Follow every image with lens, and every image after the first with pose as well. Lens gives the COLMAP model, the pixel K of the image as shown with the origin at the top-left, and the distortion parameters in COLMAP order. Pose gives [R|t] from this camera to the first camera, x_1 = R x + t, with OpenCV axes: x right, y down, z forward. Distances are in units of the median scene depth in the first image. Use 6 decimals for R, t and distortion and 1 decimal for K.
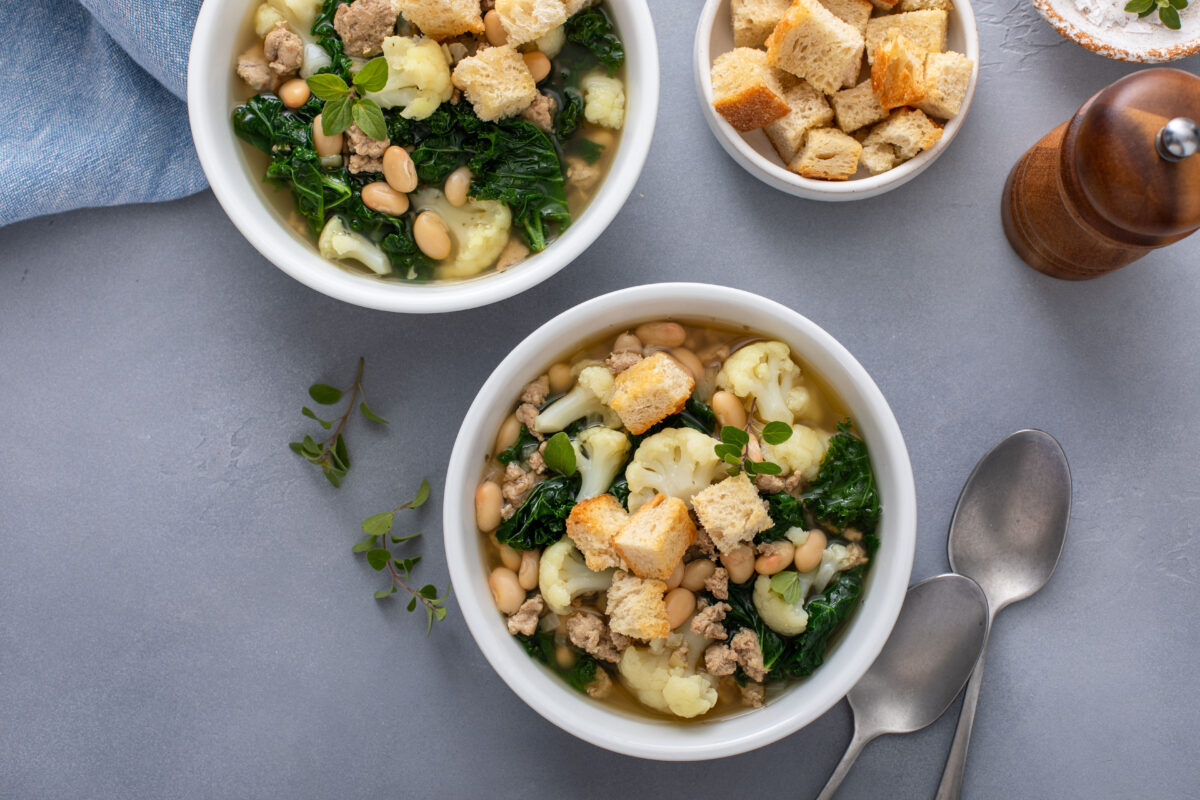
lens RADIAL K [[1892.5, 0, 600.2], [0, 1892.5, 399.9], [0, 0, 1]] dist [-0.038090, 0.000000]
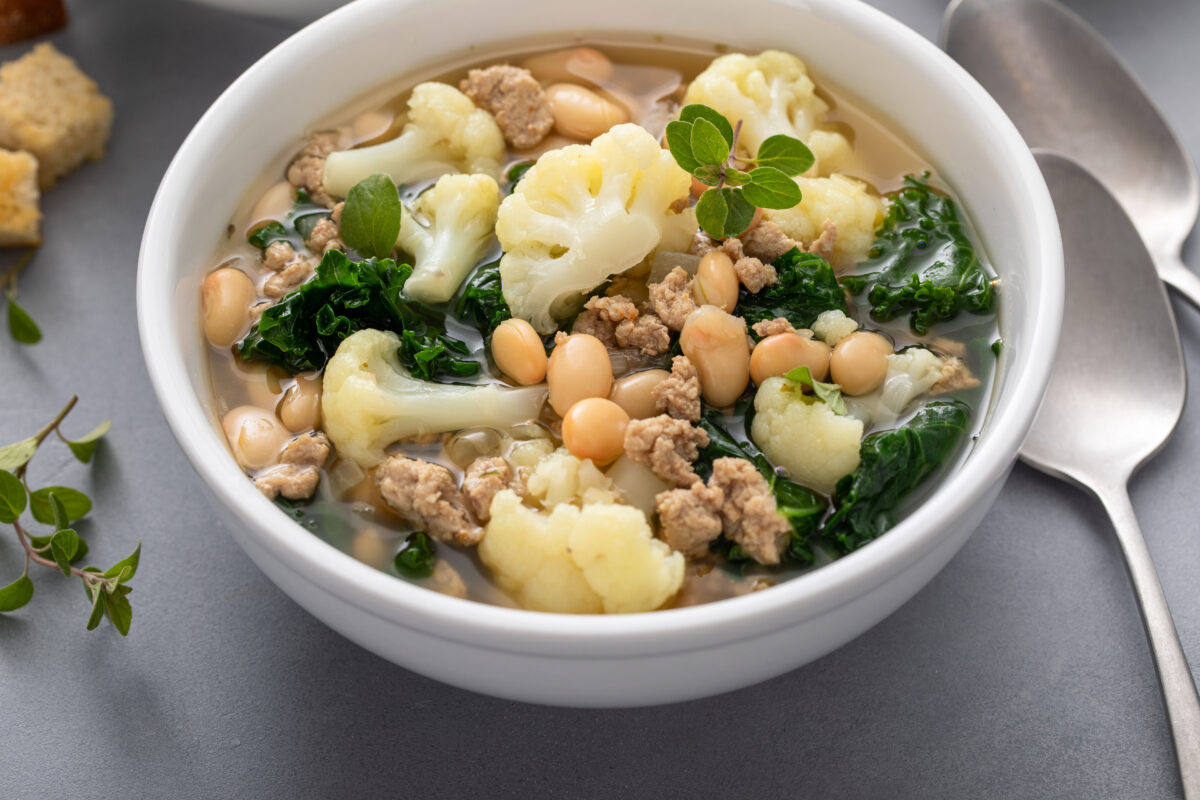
lens RADIAL K [[4380.7, 0, 600.5], [0, 4380.7, 401.5], [0, 0, 1]] dist [-0.057861, 0.000000]
pose [[0.999968, -0.004632, 0.006447, 0.033454], [0.007734, 0.751601, -0.659573, 0.851490], [-0.001791, 0.659602, 0.751613, 0.131120]]
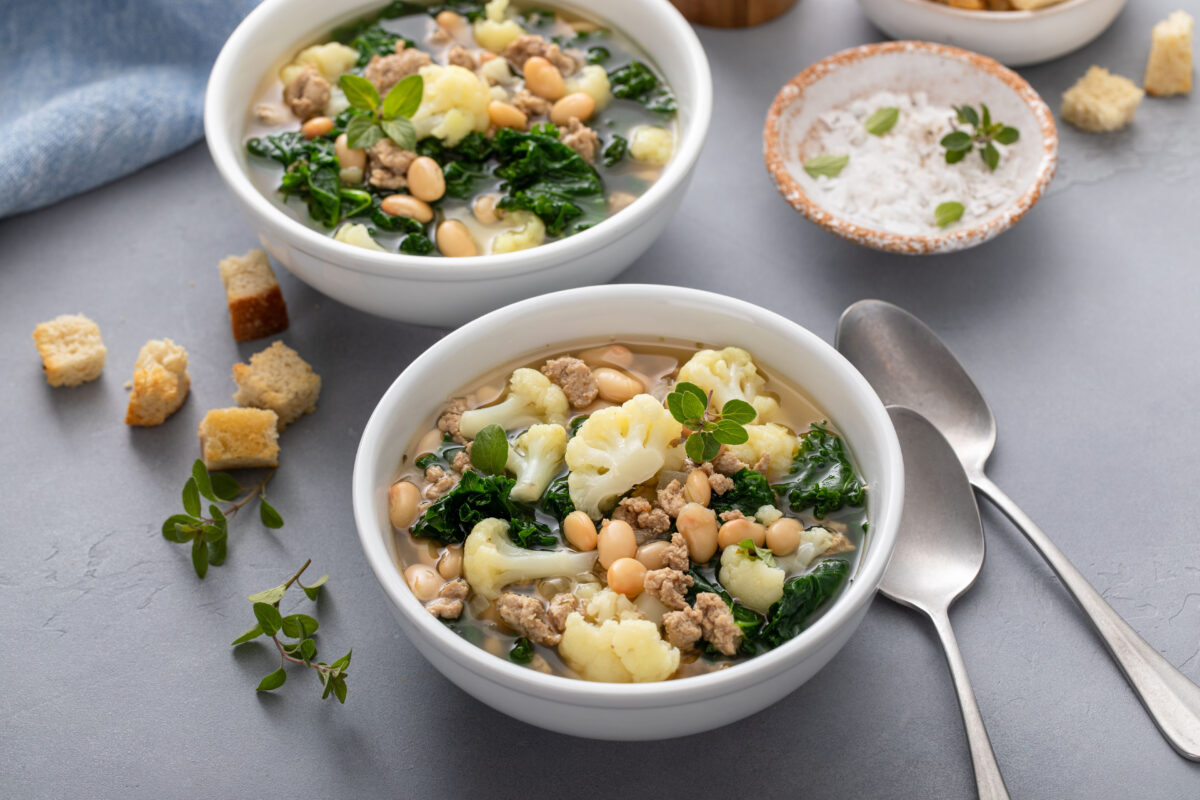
lens RADIAL K [[4380.7, 0, 596.1], [0, 4380.7, 398.7], [0, 0, 1]] dist [-0.057861, 0.000000]
pose [[0.999910, -0.009714, 0.009279, 0.008960], [0.013434, 0.721960, -0.691804, 1.378779], [0.000021, 0.691866, 0.722026, -0.449679]]
